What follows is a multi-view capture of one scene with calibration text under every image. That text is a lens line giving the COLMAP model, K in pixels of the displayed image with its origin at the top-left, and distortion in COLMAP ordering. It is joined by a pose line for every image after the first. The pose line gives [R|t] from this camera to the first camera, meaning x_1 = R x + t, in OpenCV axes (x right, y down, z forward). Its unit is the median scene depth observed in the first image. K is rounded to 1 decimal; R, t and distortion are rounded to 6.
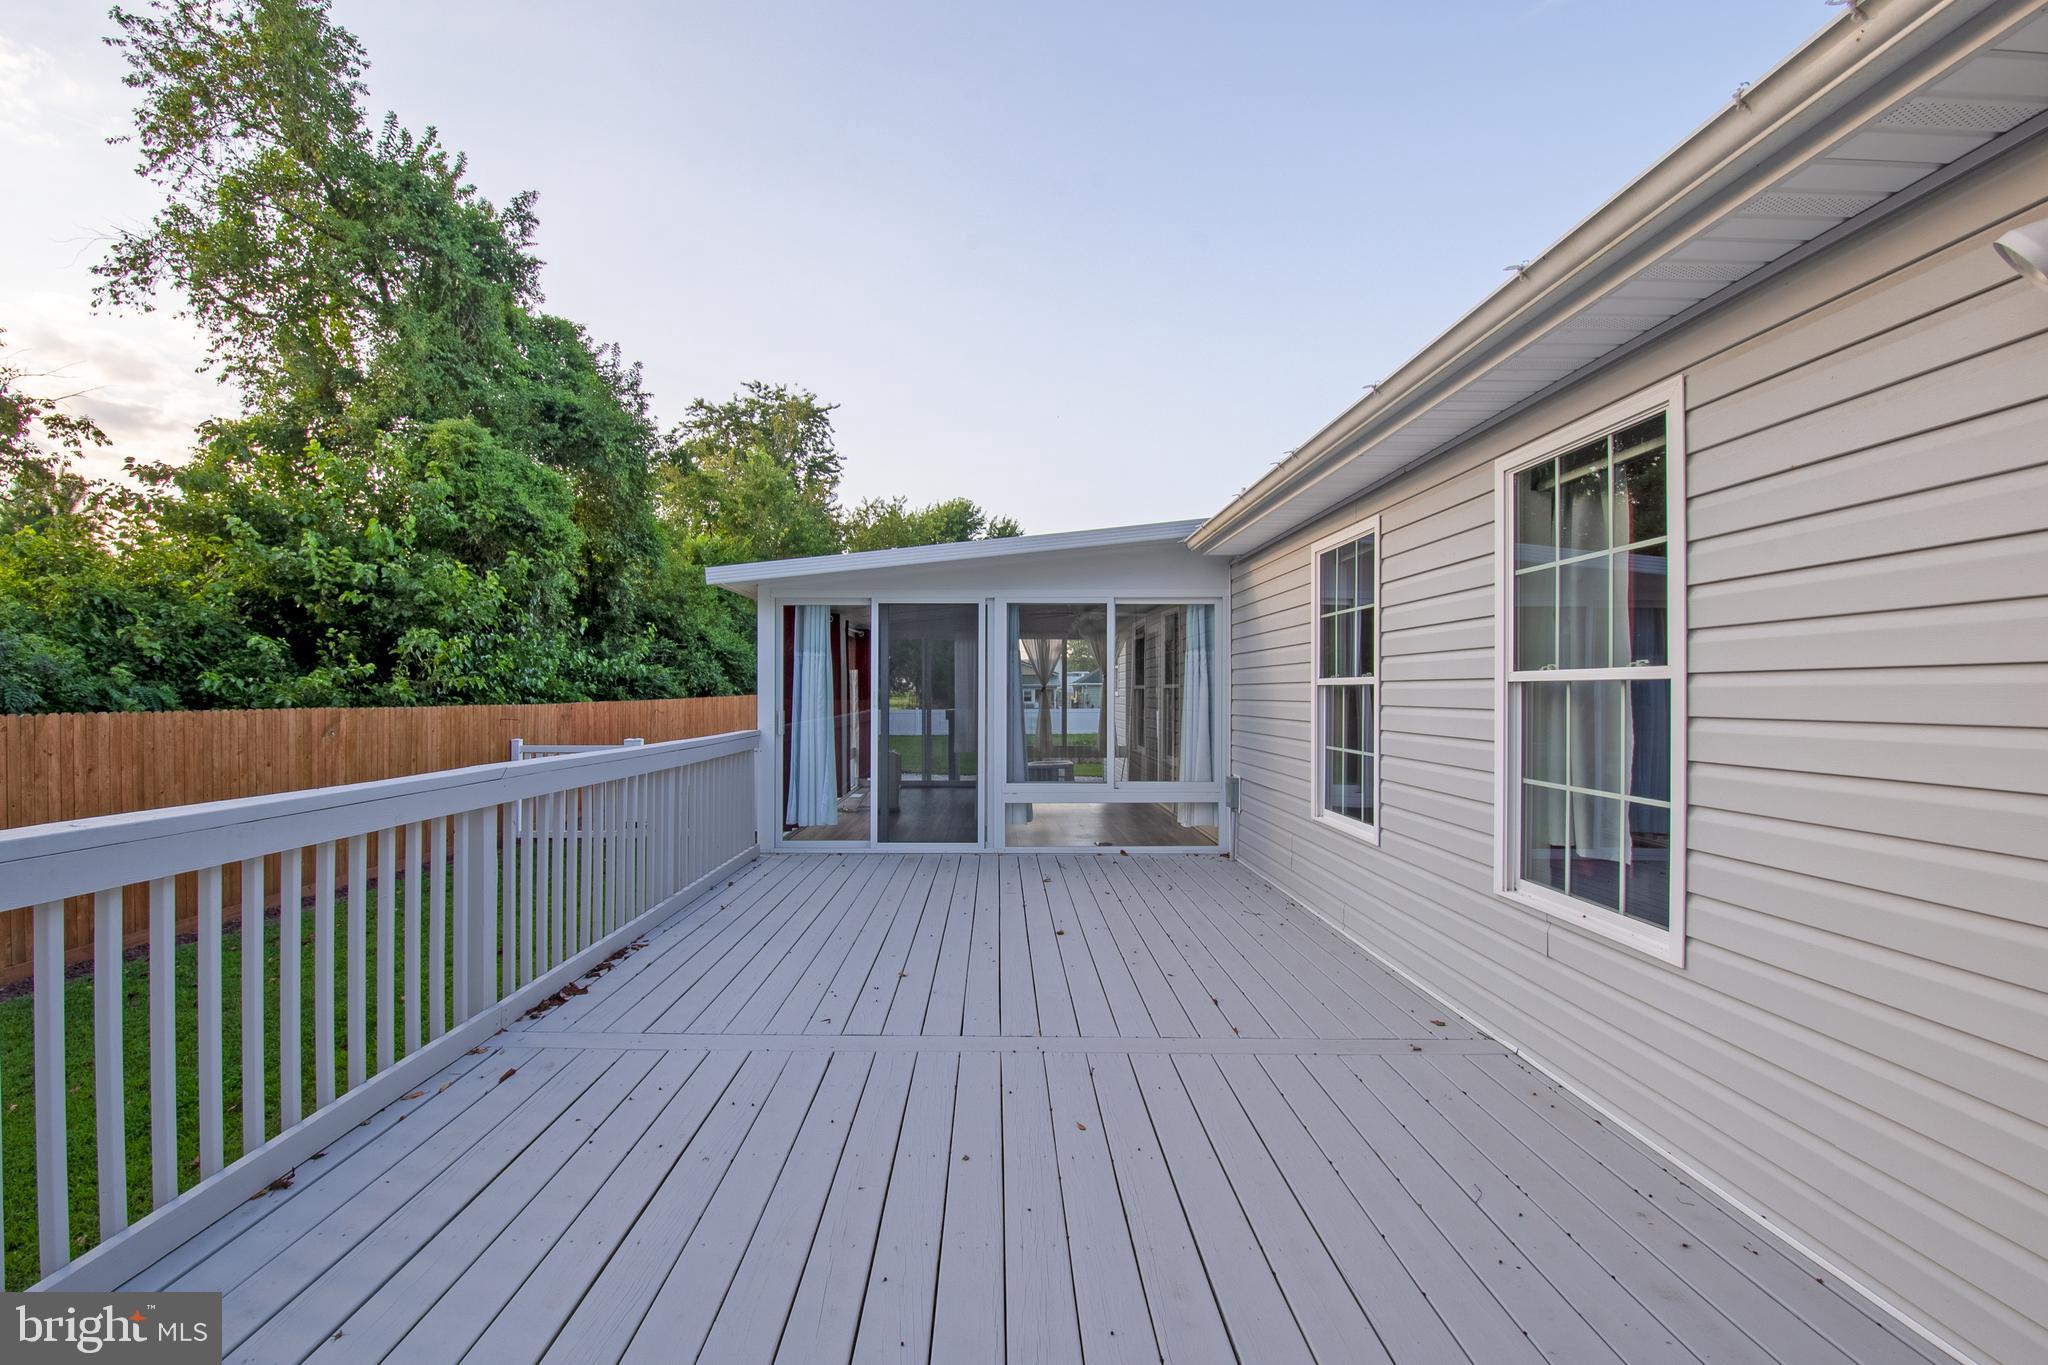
lens RADIAL K [[889.5, 0, 1014.0], [0, 889.5, 689.6], [0, 0, 1]] dist [0.000054, 0.000052]
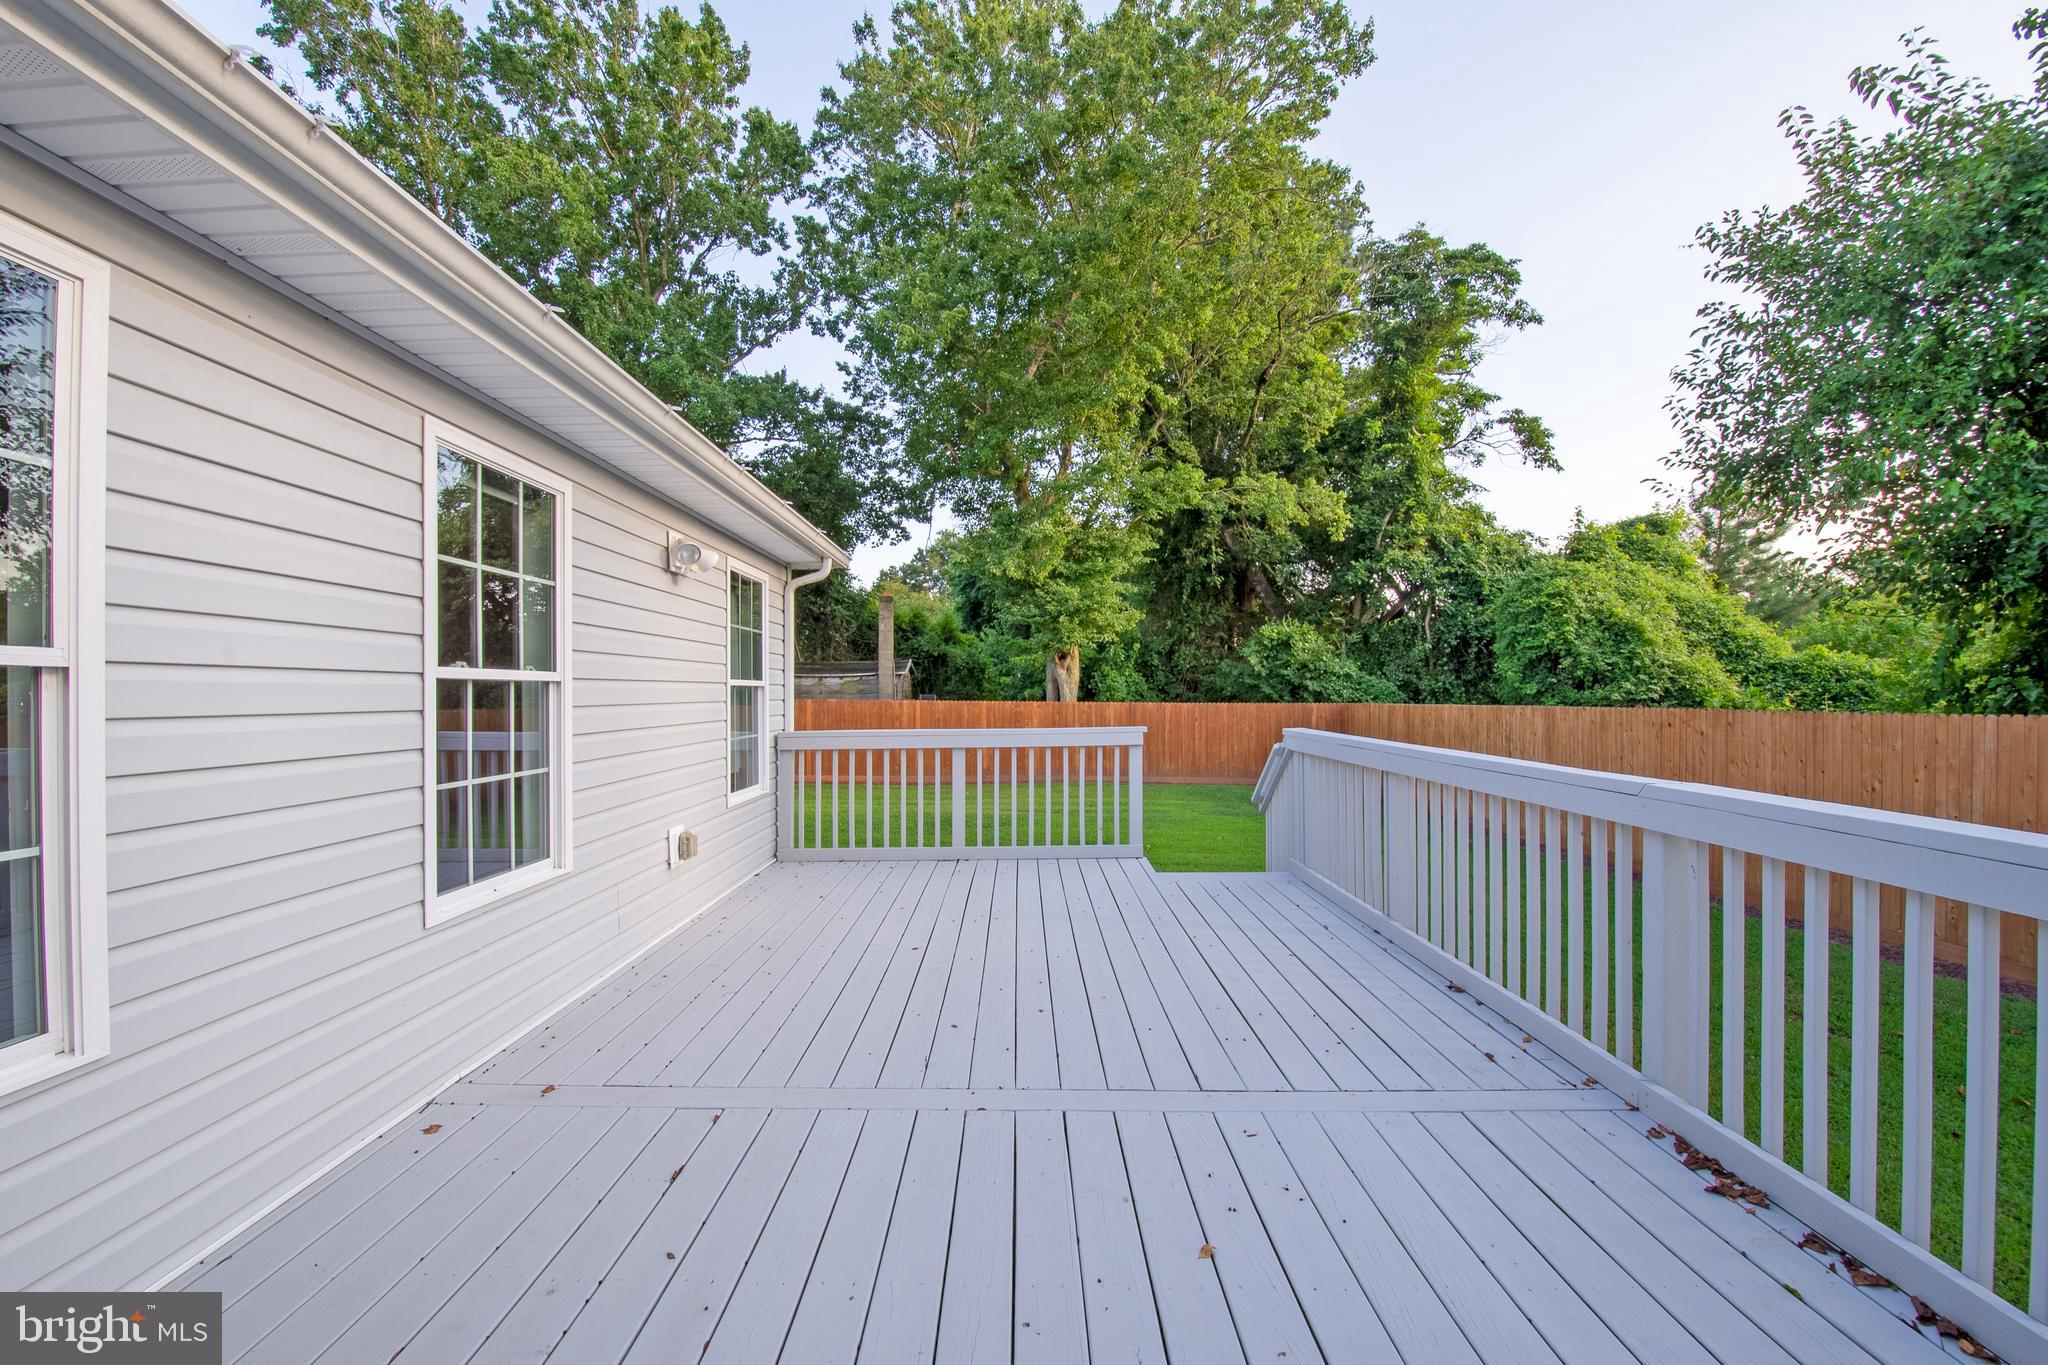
lens RADIAL K [[889.5, 0, 1034.4], [0, 889.5, 694.9], [0, 0, 1]] dist [0.000054, 0.000052]
pose [[-0.999996, 0.001631, 0.002151, -0.038185], [0.001630, 0.999998, -0.000678, 0.010250], [-0.002152, -0.000674, -0.999997, 1.981832]]
